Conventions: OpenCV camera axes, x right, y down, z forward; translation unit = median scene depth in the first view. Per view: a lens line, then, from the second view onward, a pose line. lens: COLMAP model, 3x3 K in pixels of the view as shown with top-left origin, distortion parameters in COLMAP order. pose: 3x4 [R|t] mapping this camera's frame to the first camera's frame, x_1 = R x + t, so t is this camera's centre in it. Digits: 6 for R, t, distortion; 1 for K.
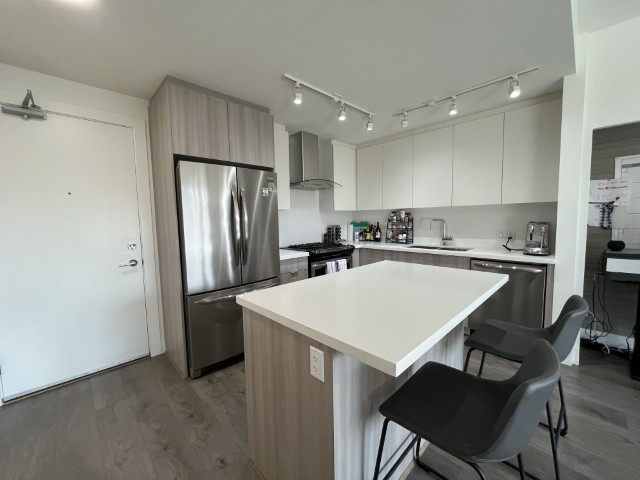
lens RADIAL K [[259.0, 0, 317.1], [0, 259.0, 240.2], [0, 0, 1]] dist [-0.007497, 0.000037]
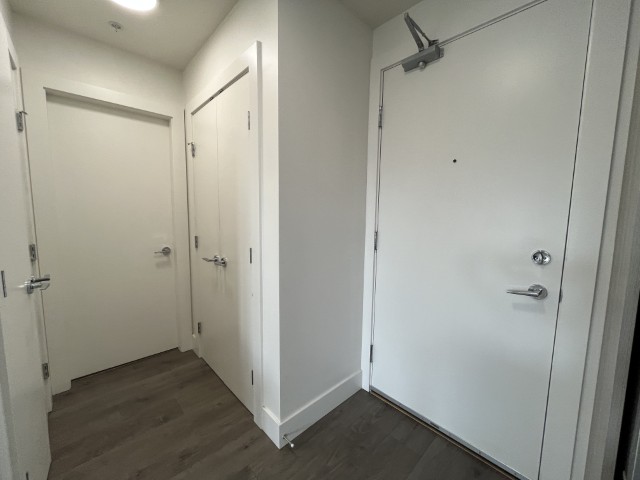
lens RADIAL K [[259.0, 0, 317.1], [0, 259.0, 240.2], [0, 0, 1]] dist [-0.007497, 0.000037]
pose [[-0.005291, 0.130831, -0.991391, -0.243894], [-0.093515, 0.986995, 0.130750, -0.031613], [0.995604, 0.093402, 0.007012, 0.568371]]
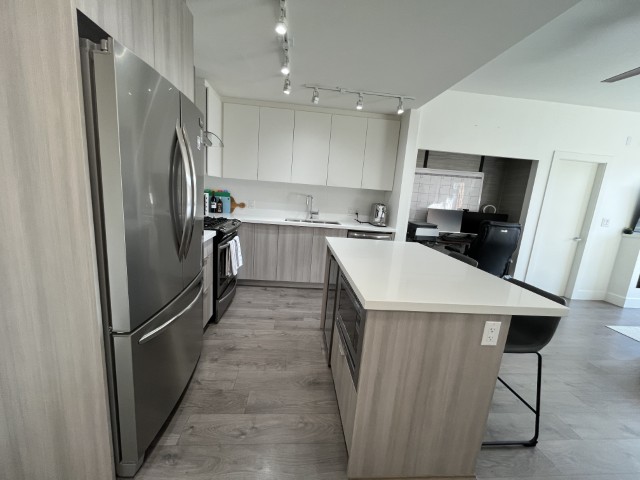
lens RADIAL K [[259.0, 0, 317.1], [0, 259.0, 240.2], [0, 0, 1]] dist [-0.007497, 0.000037]
pose [[0.631153, -0.074944, 0.772029, -0.546688], [-0.023721, 0.992991, 0.115785, -0.027445], [-0.775295, -0.091391, 0.624952, 0.358919]]
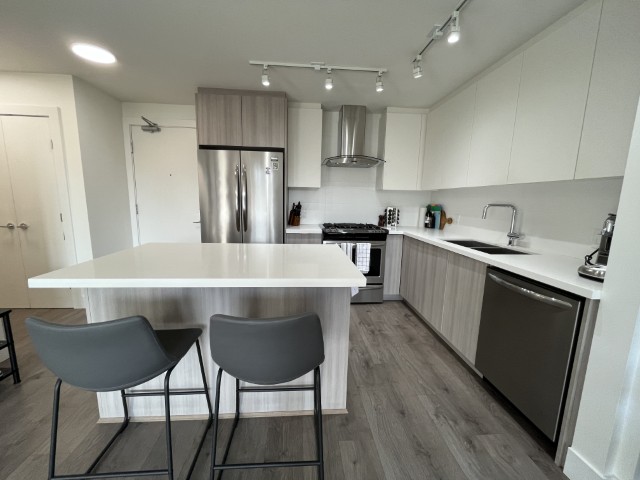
lens RADIAL K [[259.0, 0, 317.1], [0, 259.0, 240.2], [0, 0, 1]] dist [-0.007497, 0.000037]
pose [[0.766573, 0.136155, -0.627556, 0.743768], [-0.090225, 0.990406, 0.104668, -0.022911], [0.635787, -0.023615, 0.771504, 0.260406]]
